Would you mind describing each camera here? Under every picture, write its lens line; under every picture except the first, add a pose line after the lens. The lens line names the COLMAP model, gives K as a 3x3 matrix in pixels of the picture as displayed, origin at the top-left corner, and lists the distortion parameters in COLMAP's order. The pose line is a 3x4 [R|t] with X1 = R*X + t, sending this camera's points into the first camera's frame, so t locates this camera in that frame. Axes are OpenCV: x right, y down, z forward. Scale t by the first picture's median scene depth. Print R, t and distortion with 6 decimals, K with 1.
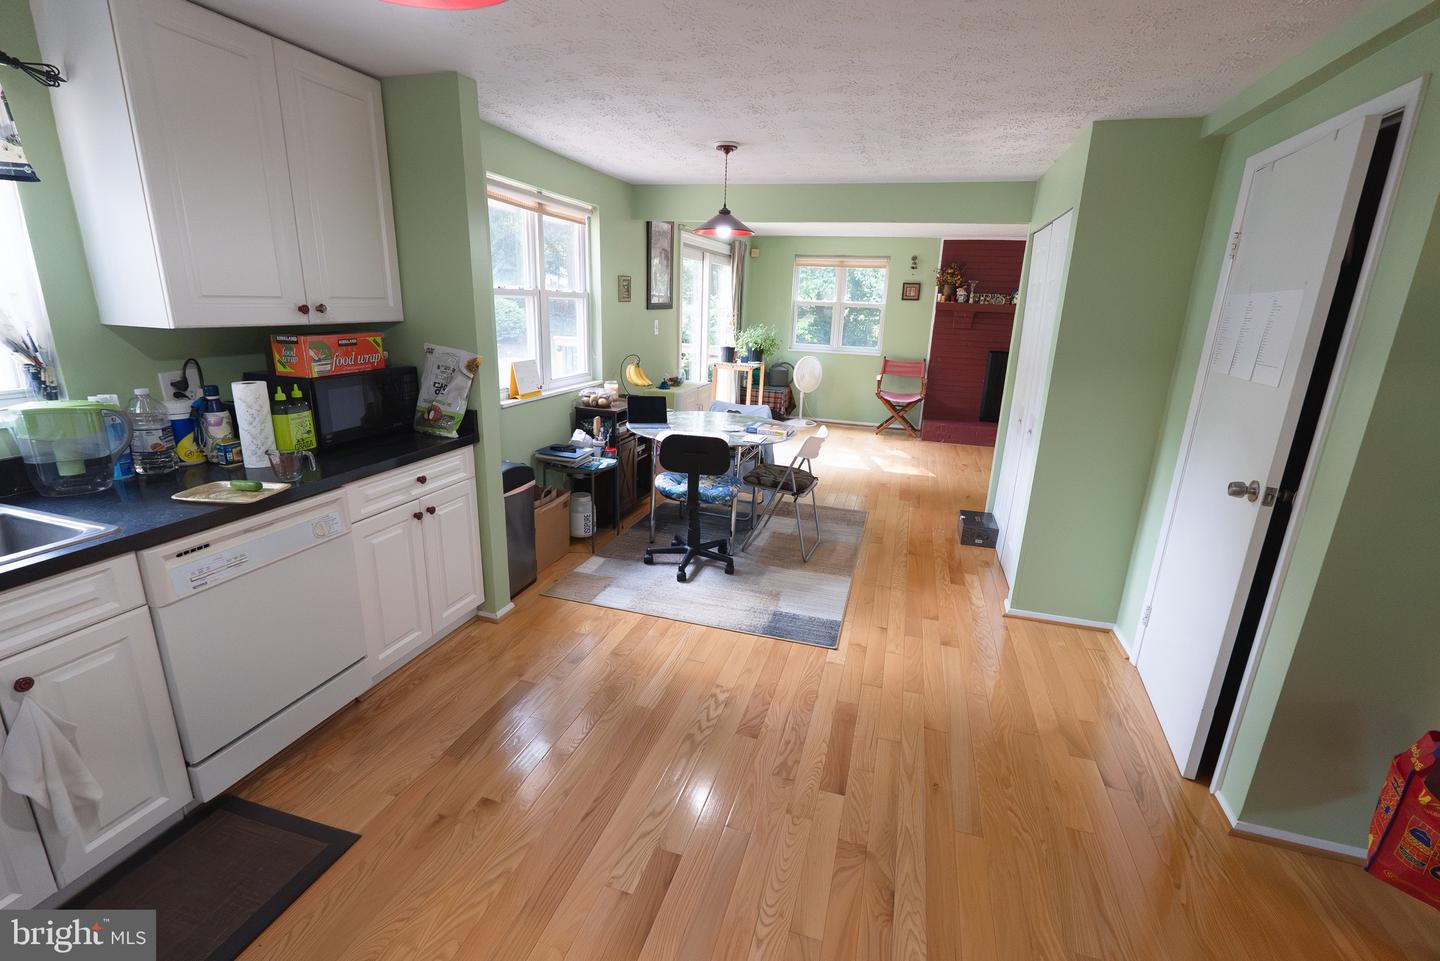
lens RADIAL K [[627.2, 0, 720.0], [0, 627.2, 480.5], [0, 0, 1]] dist [-0.011530, -0.000076]
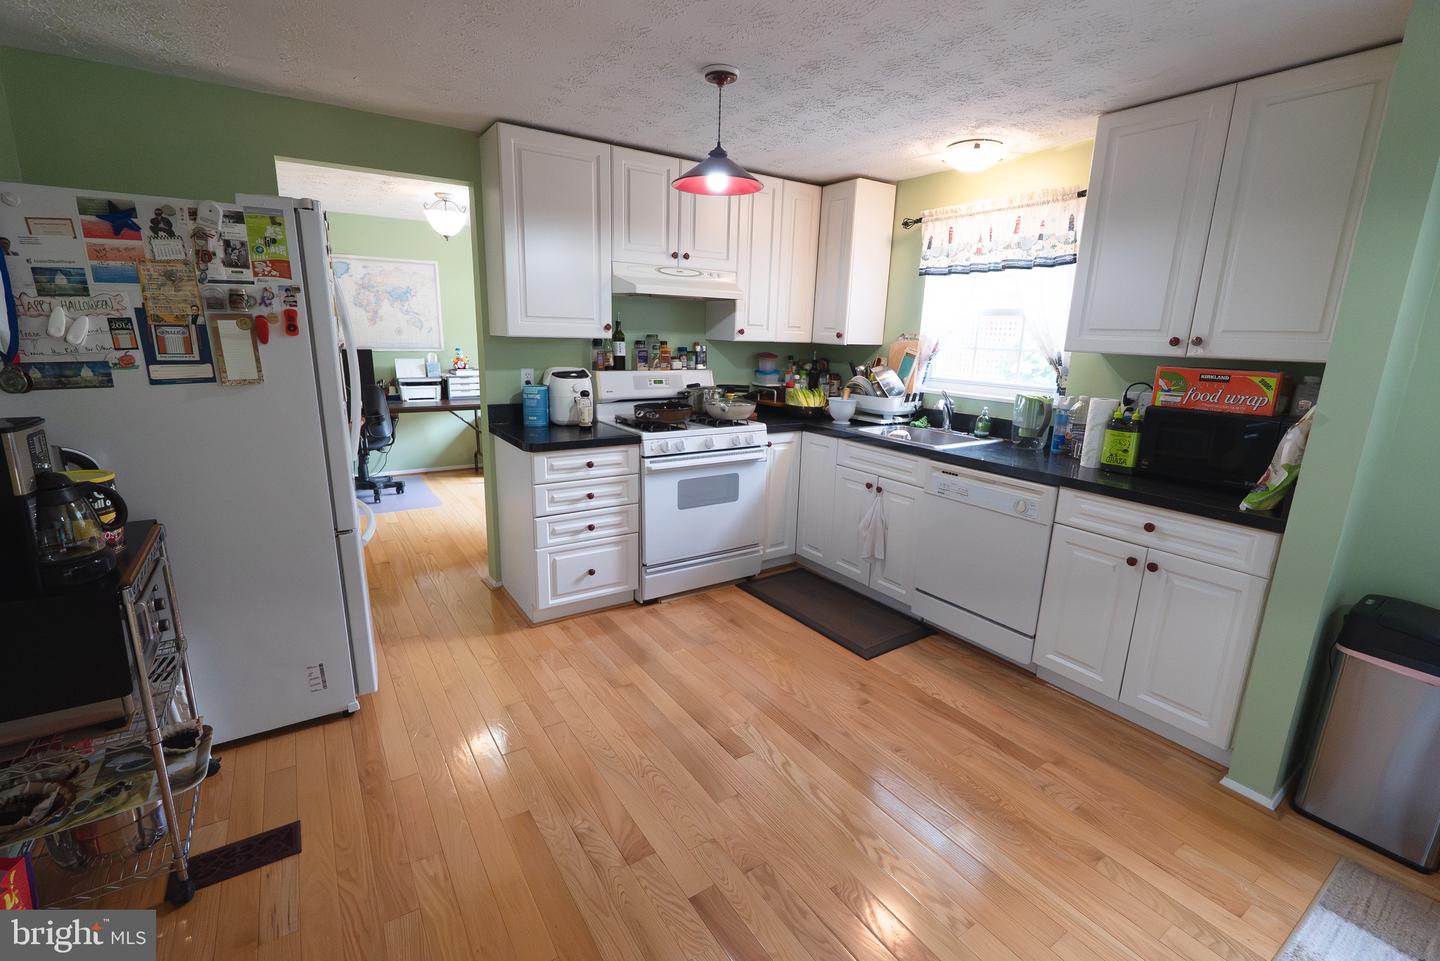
lens RADIAL K [[627.2, 0, 720.0], [0, 627.2, 480.5], [0, 0, 1]] dist [-0.011530, -0.000076]
pose [[-0.631975, 0.129449, -0.764101, 0.632324], [-0.259758, 0.893538, 0.366218, -0.246719], [0.730160, 0.429922, -0.531068, 1.079354]]
